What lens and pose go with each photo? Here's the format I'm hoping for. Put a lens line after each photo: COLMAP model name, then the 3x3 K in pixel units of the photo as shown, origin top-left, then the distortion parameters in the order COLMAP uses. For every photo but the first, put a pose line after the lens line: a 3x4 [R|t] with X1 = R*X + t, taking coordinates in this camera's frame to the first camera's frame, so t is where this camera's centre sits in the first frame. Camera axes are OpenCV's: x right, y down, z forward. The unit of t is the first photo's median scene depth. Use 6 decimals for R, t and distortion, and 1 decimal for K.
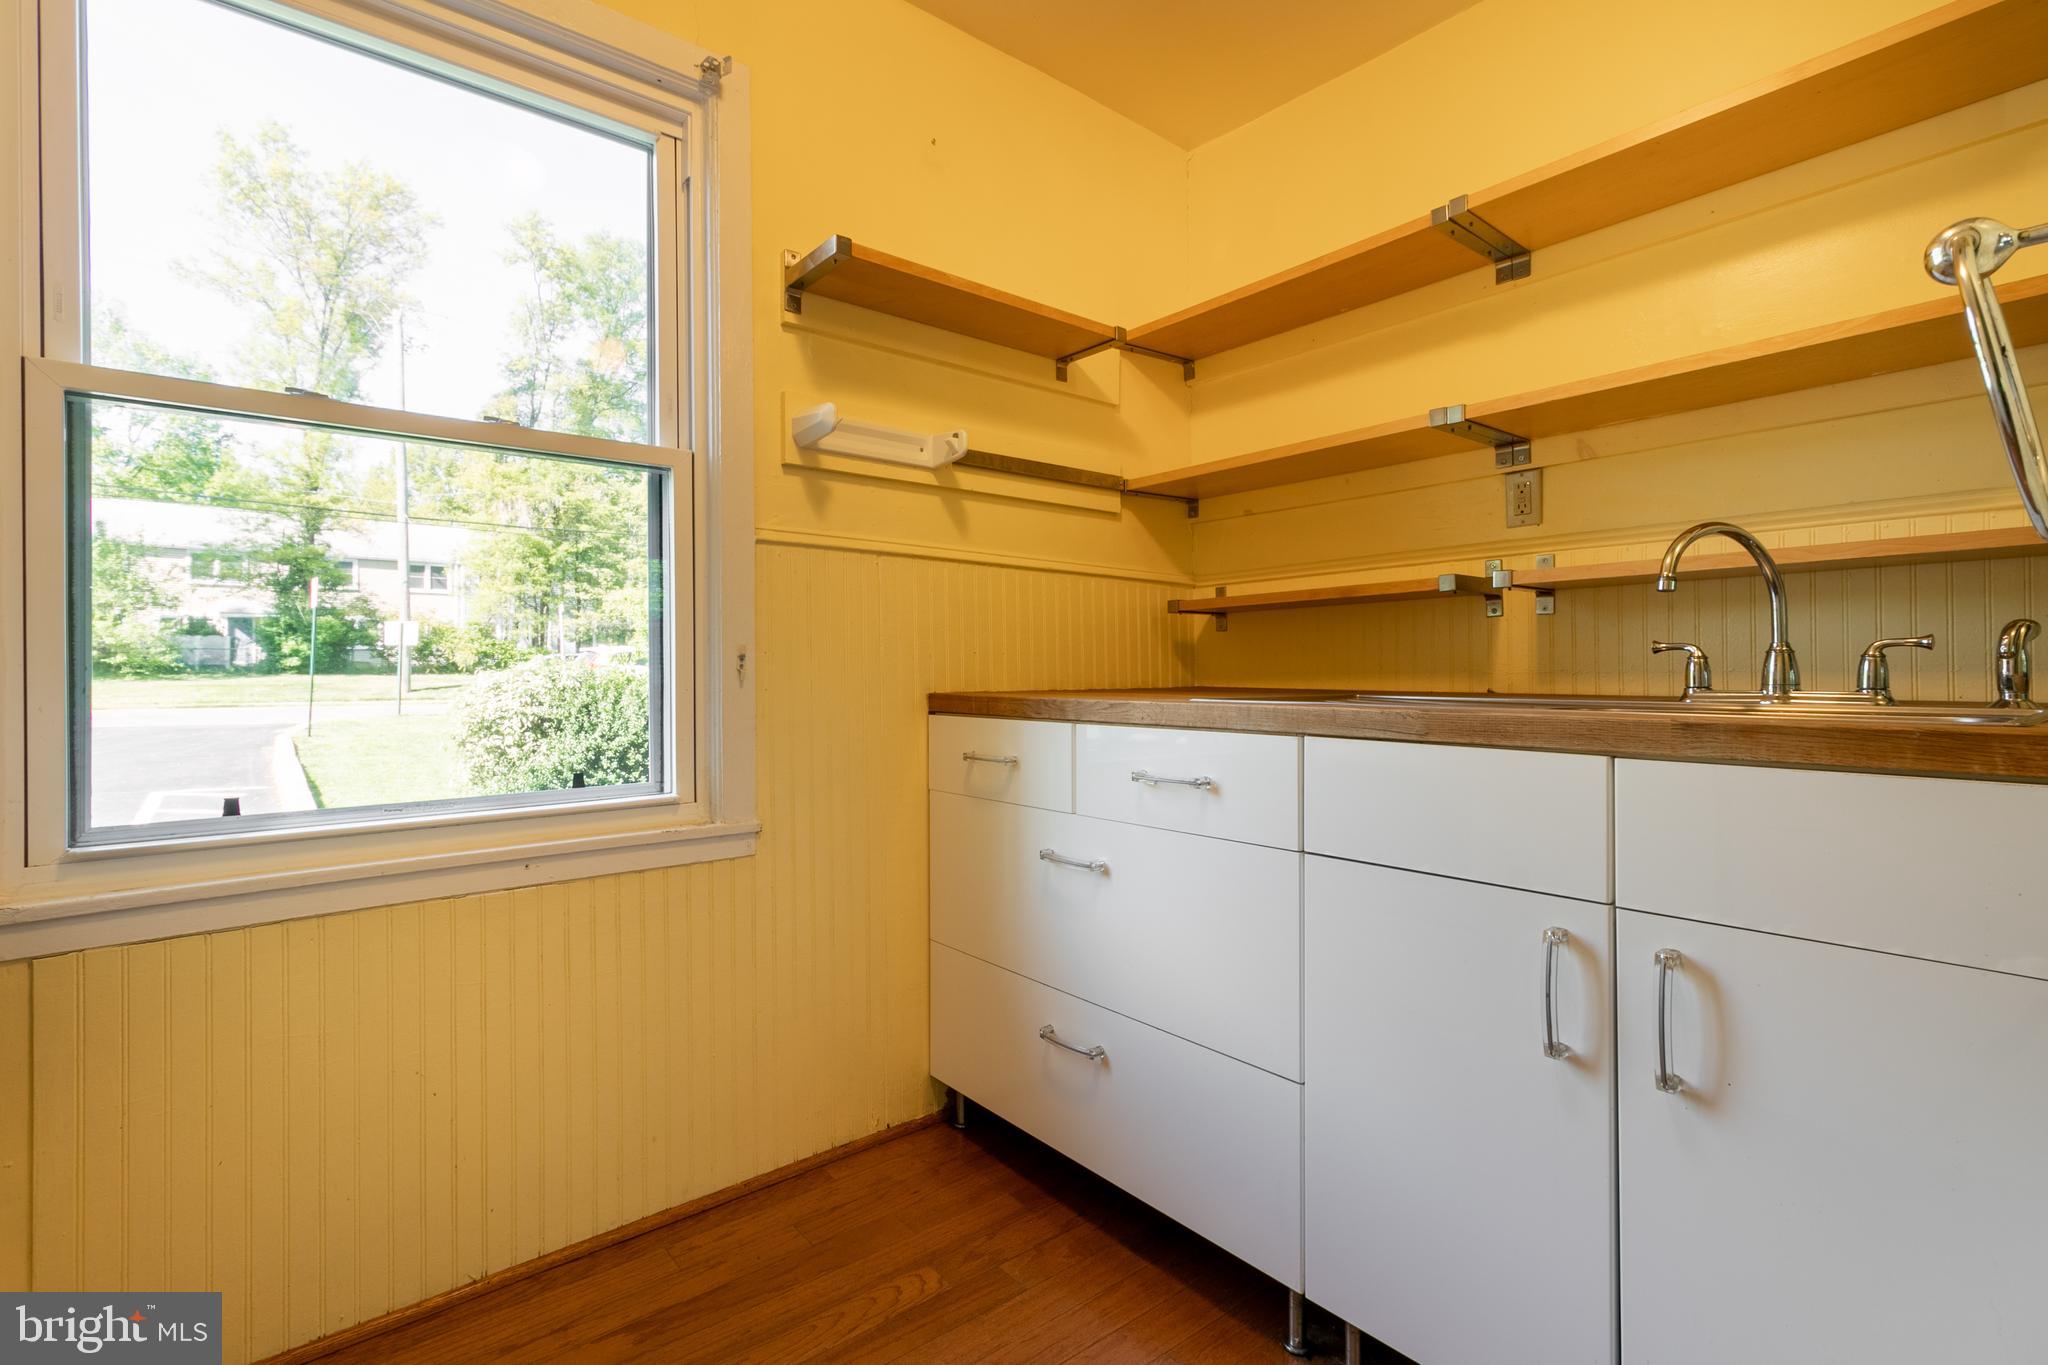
lens RADIAL K [[936.0, 0, 1016.6], [0, 936.0, 668.7], [0, 0, 1]] dist [0.002768, -0.000125]
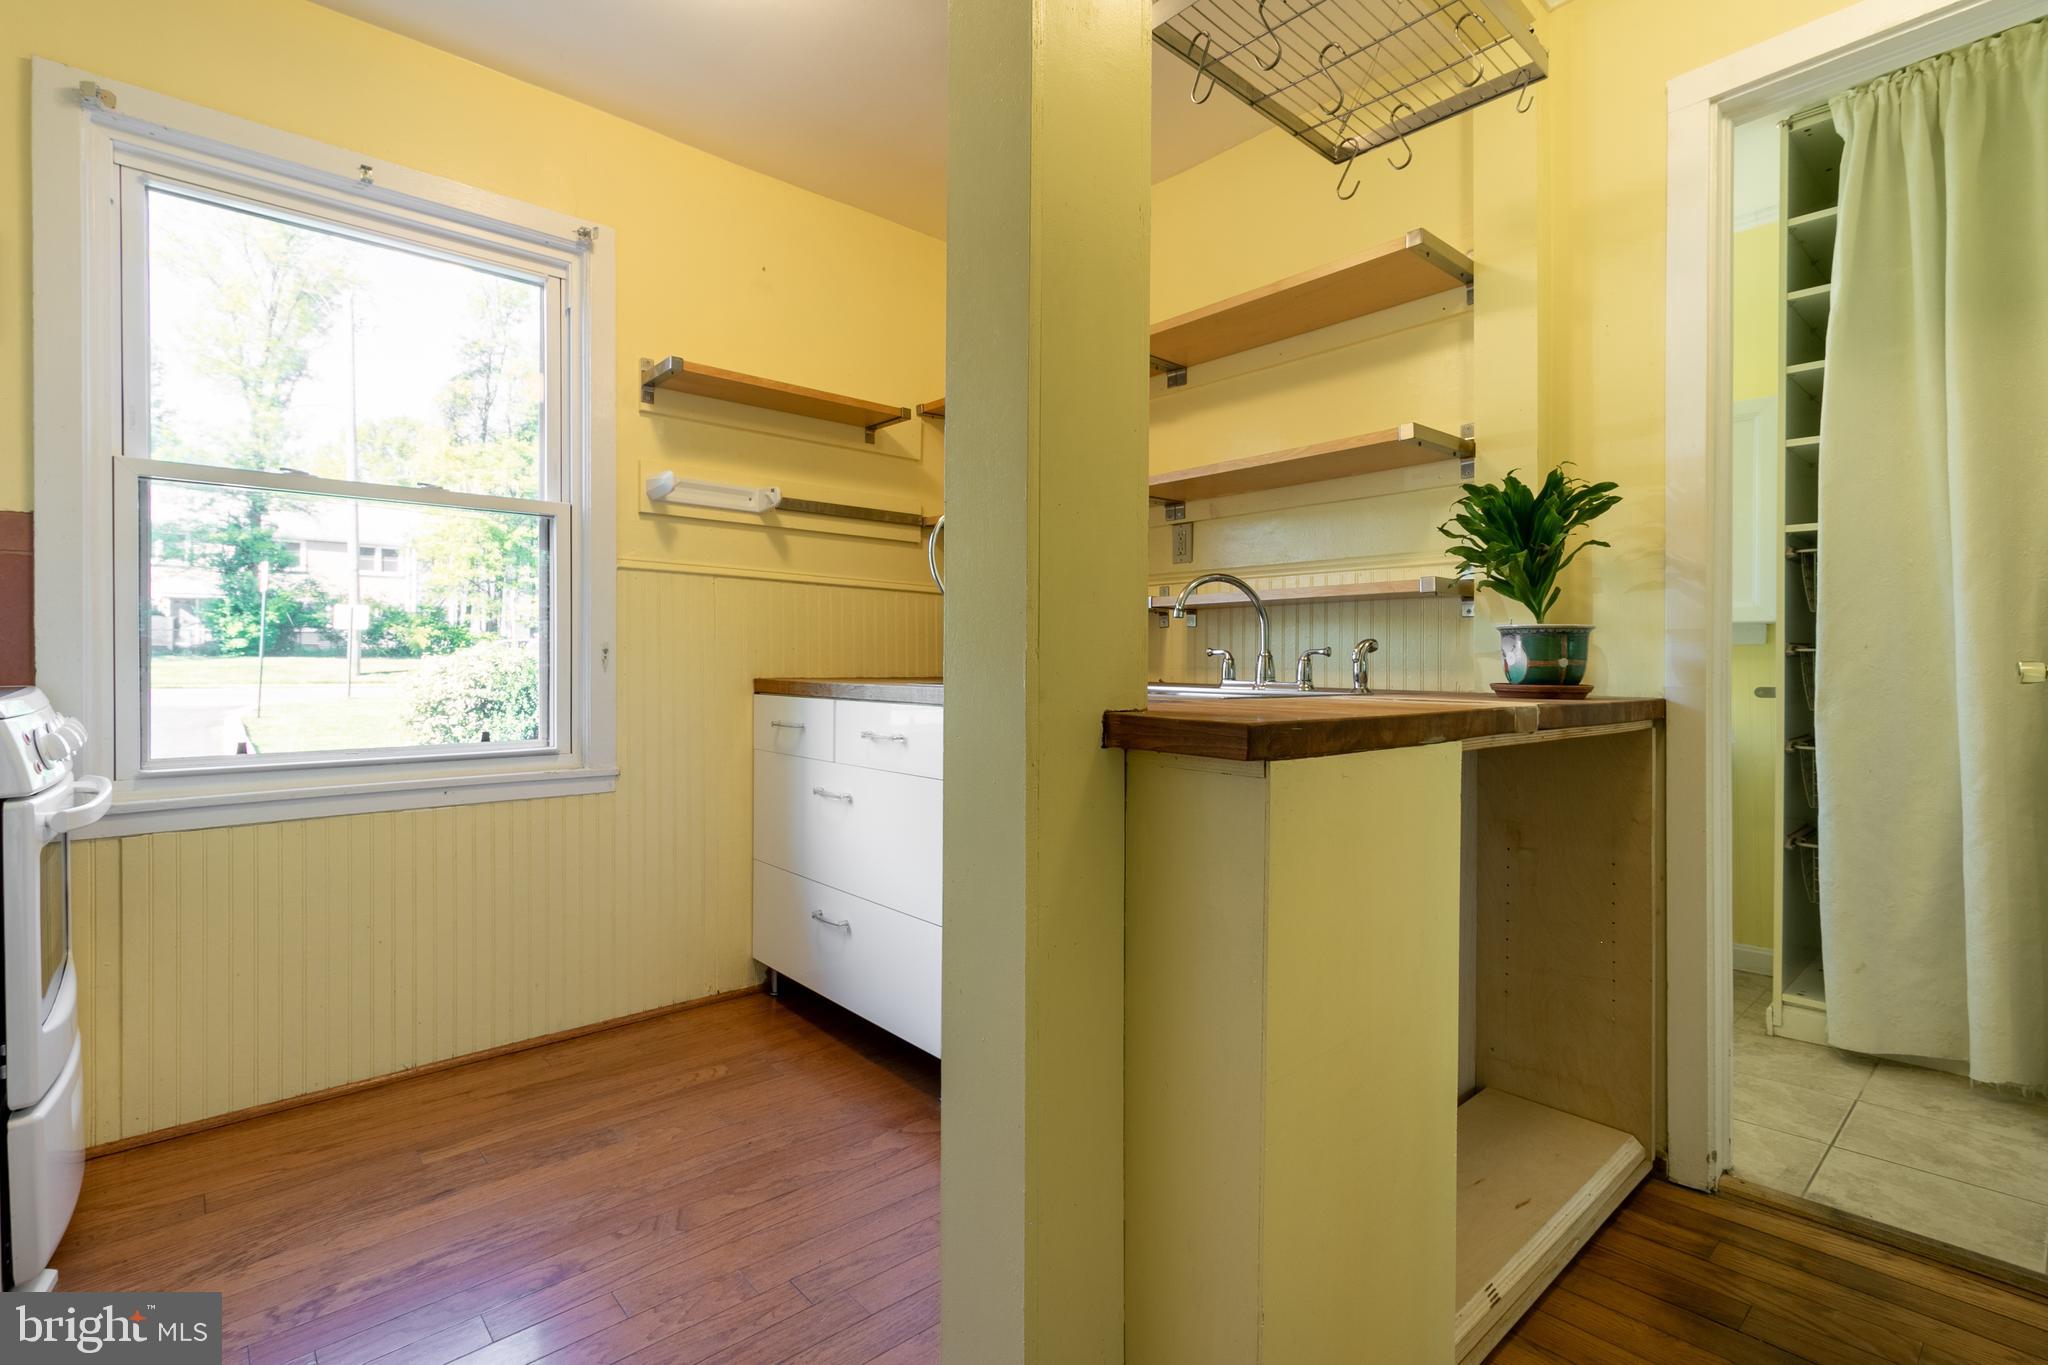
lens RADIAL K [[936.0, 0, 1016.6], [0, 936.0, 668.7], [0, 0, 1]] dist [0.002768, -0.000125]
pose [[0.999250, 0.011162, 0.037069, 0.236264], [-0.011548, 0.999881, 0.010224, -0.006076], [-0.036951, -0.010644, 0.999260, -0.373853]]
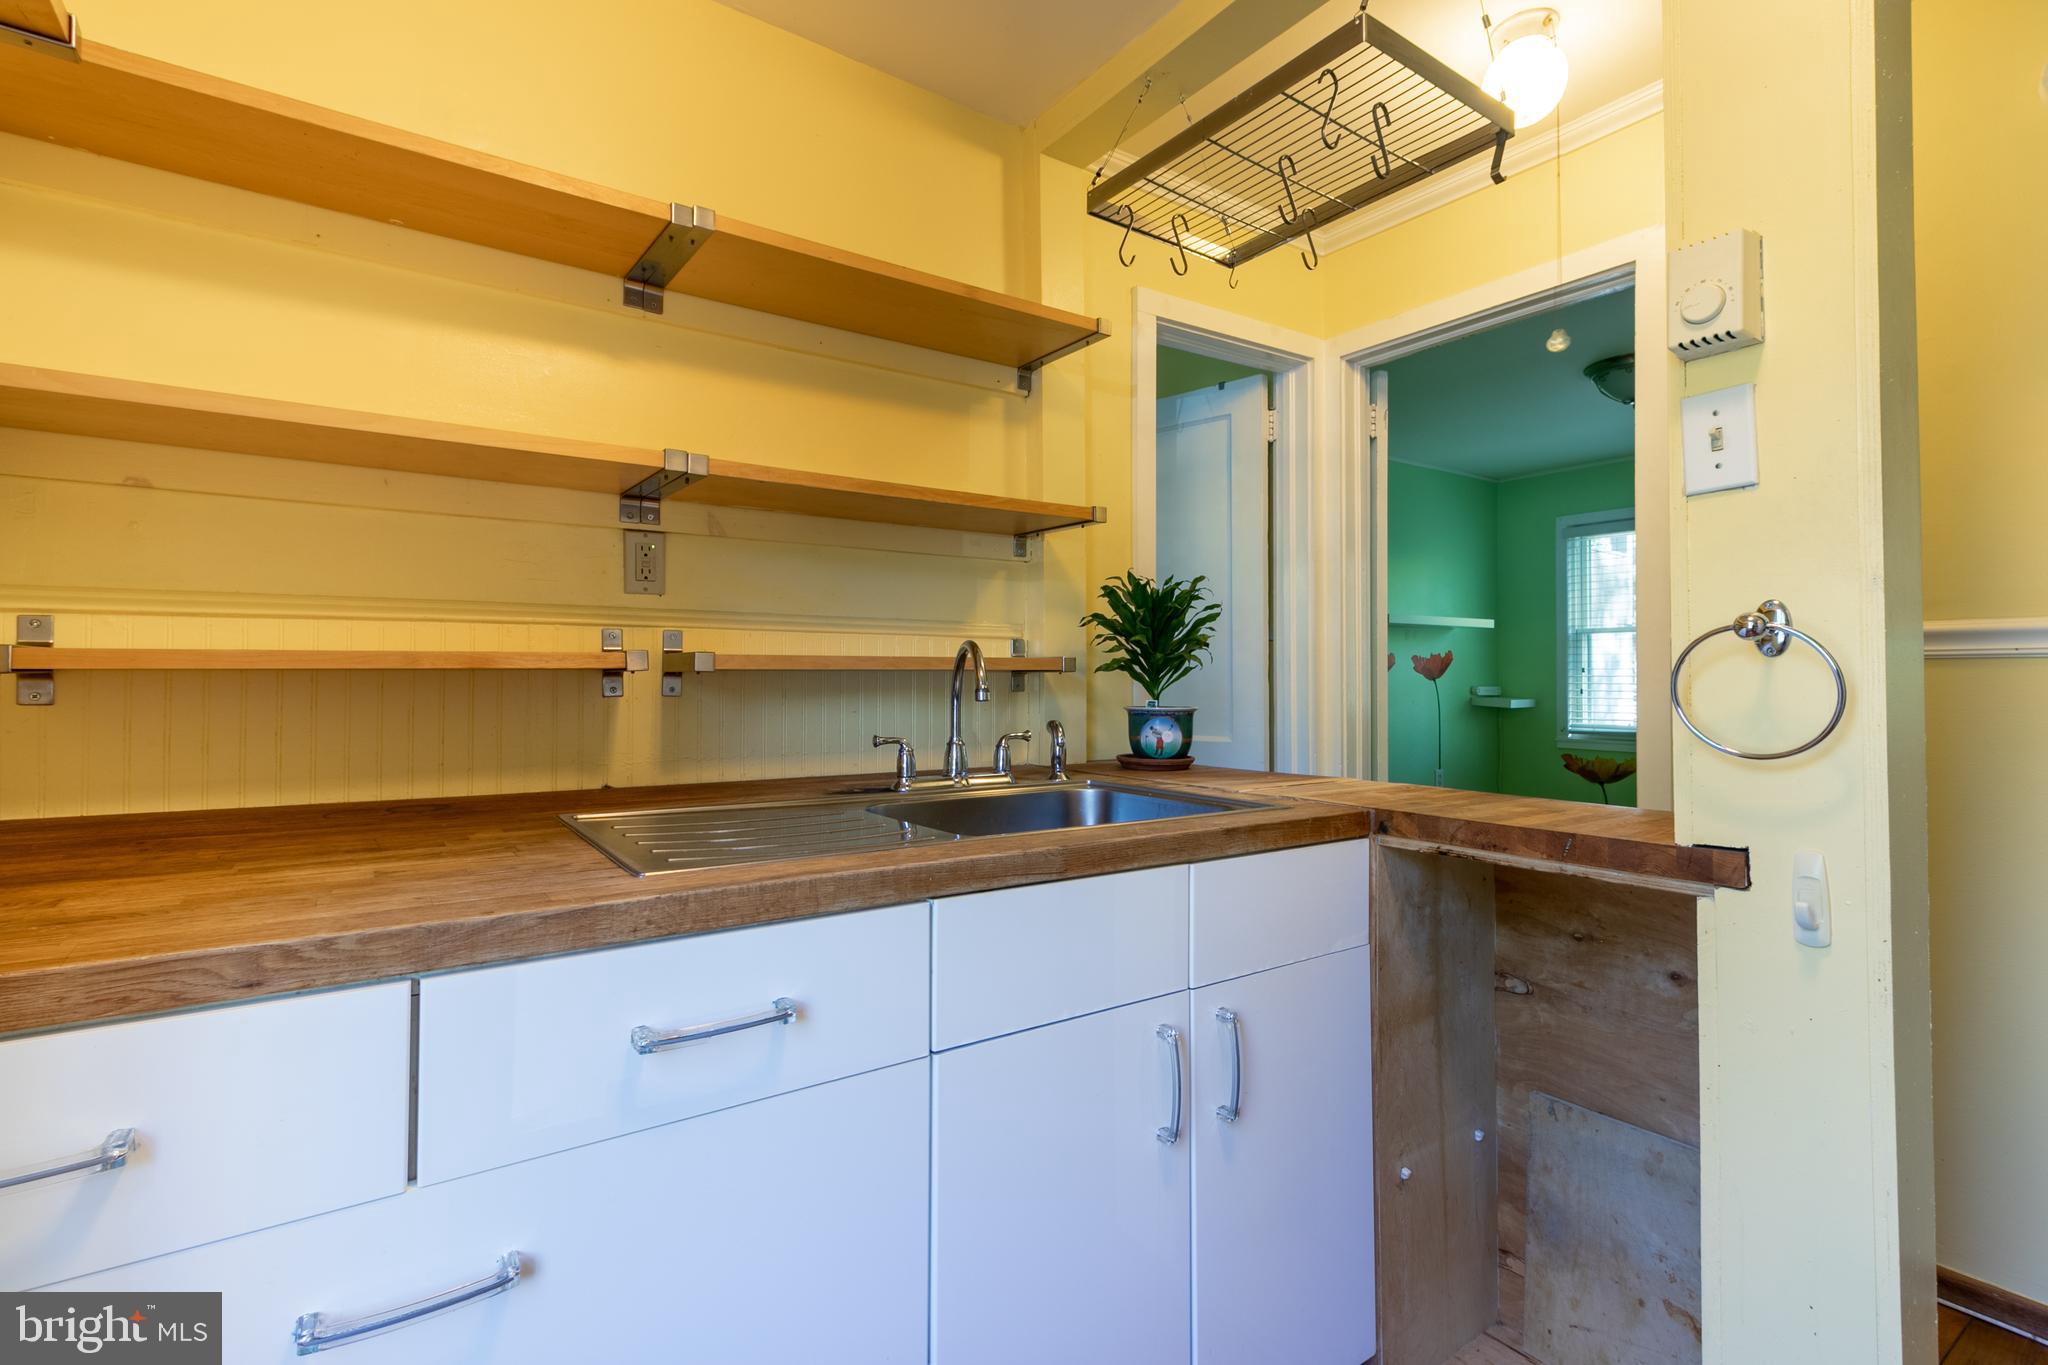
lens RADIAL K [[936.0, 0, 1016.6], [0, 936.0, 668.7], [0, 0, 1]] dist [0.002768, -0.000125]
pose [[0.082408, 0.015397, 0.996480, -0.290752], [-0.005513, 0.999872, -0.014994, -0.068656], [-0.996583, -0.004258, 0.082482, 0.562563]]
